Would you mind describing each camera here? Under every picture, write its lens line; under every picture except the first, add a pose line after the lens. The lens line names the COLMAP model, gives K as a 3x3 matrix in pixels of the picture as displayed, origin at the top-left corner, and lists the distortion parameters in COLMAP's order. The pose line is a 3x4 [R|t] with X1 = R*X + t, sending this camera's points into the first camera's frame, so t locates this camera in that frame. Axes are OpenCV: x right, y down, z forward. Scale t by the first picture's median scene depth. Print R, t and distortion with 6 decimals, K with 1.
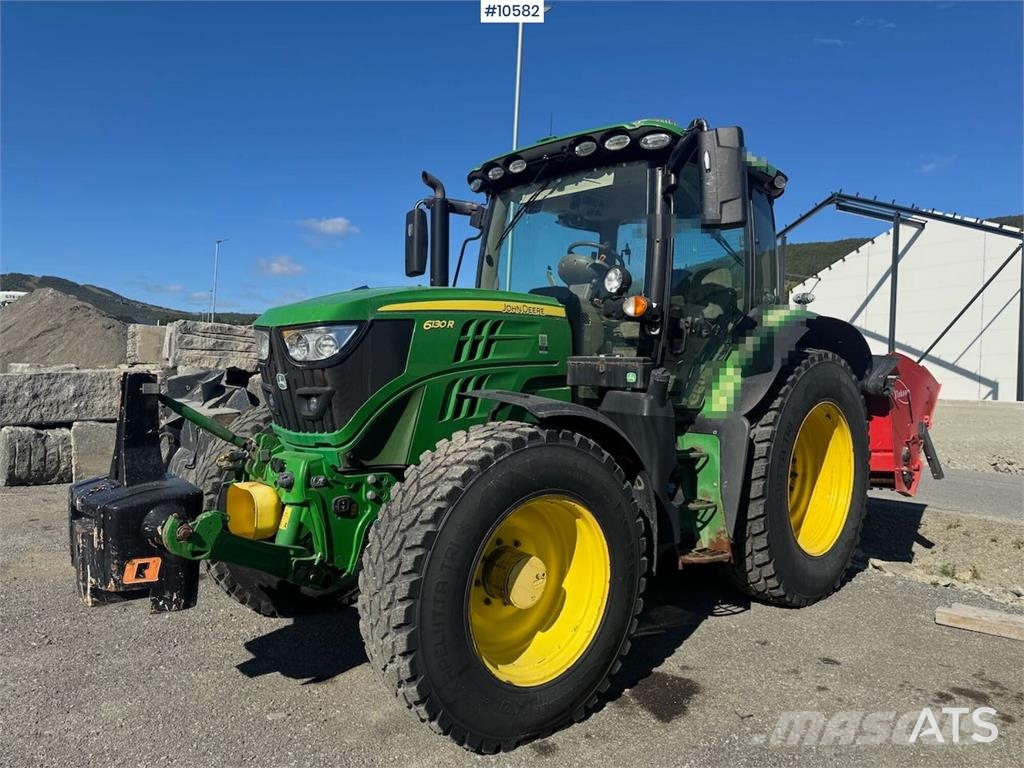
lens RADIAL K [[727.7, 0, 506.4], [0, 727.7, 374.9], [0, 0, 1]] dist [0.058230, -0.065119]
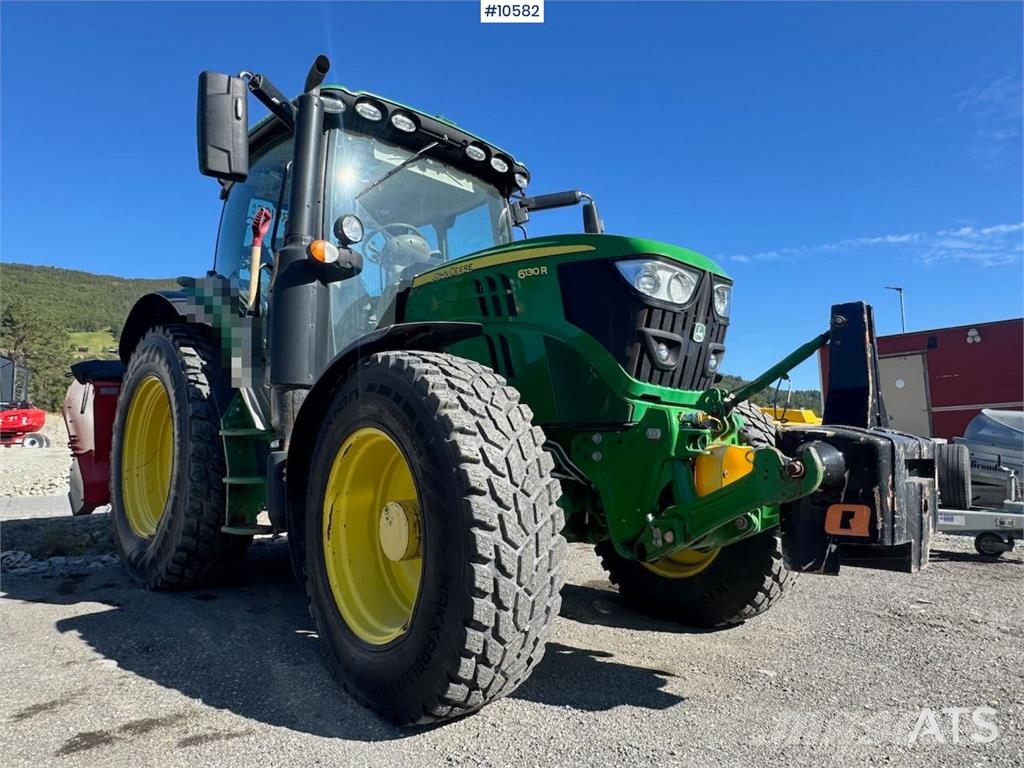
lens RADIAL K [[678.7, 0, 508.4], [0, 678.7, 385.3], [0, 0, 1]] dist [-0.015150, 0.018763]
pose [[-0.014810, 0.057789, 0.998219, -0.940010], [0.000023, 0.998328, -0.057795, 0.100078], [-0.999890, -0.000833, -0.014786, 1.035777]]
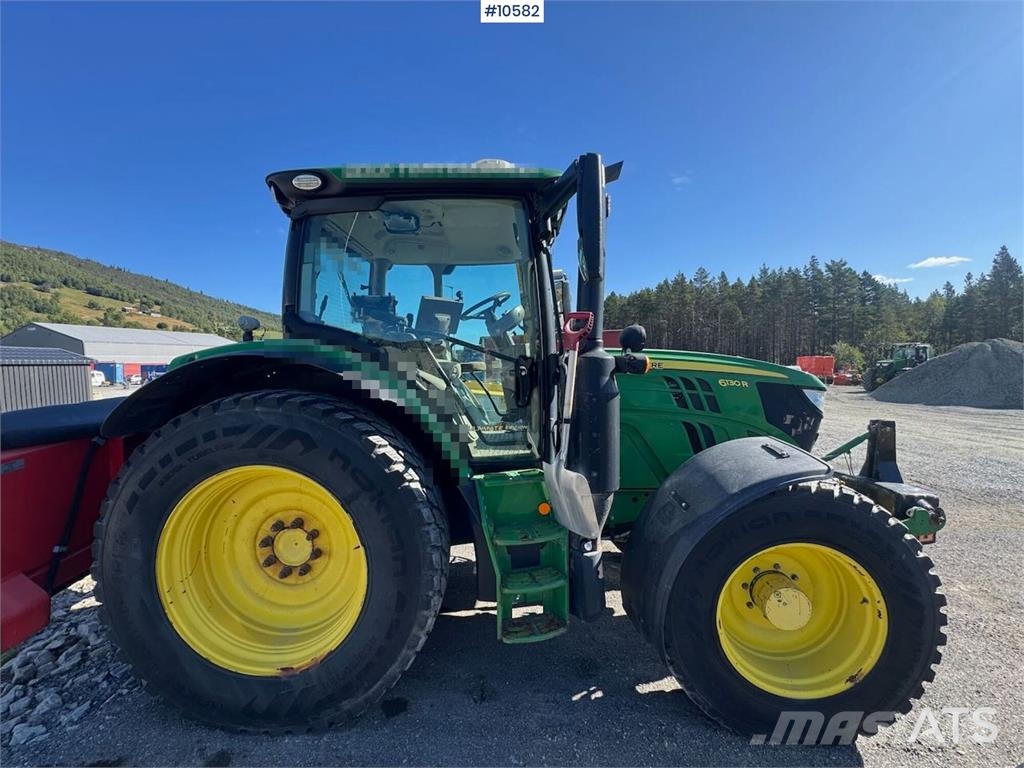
lens RADIAL K [[437.4, 0, 520.9], [0, 437.4, 385.1], [0, 0, 1]] dist [-0.004512, -0.000645]
pose [[-0.724207, -0.059097, 0.687046, -0.430983], [-0.015847, 0.997484, 0.069095, -0.106984], [-0.689401, 0.039152, -0.723321, 1.728675]]
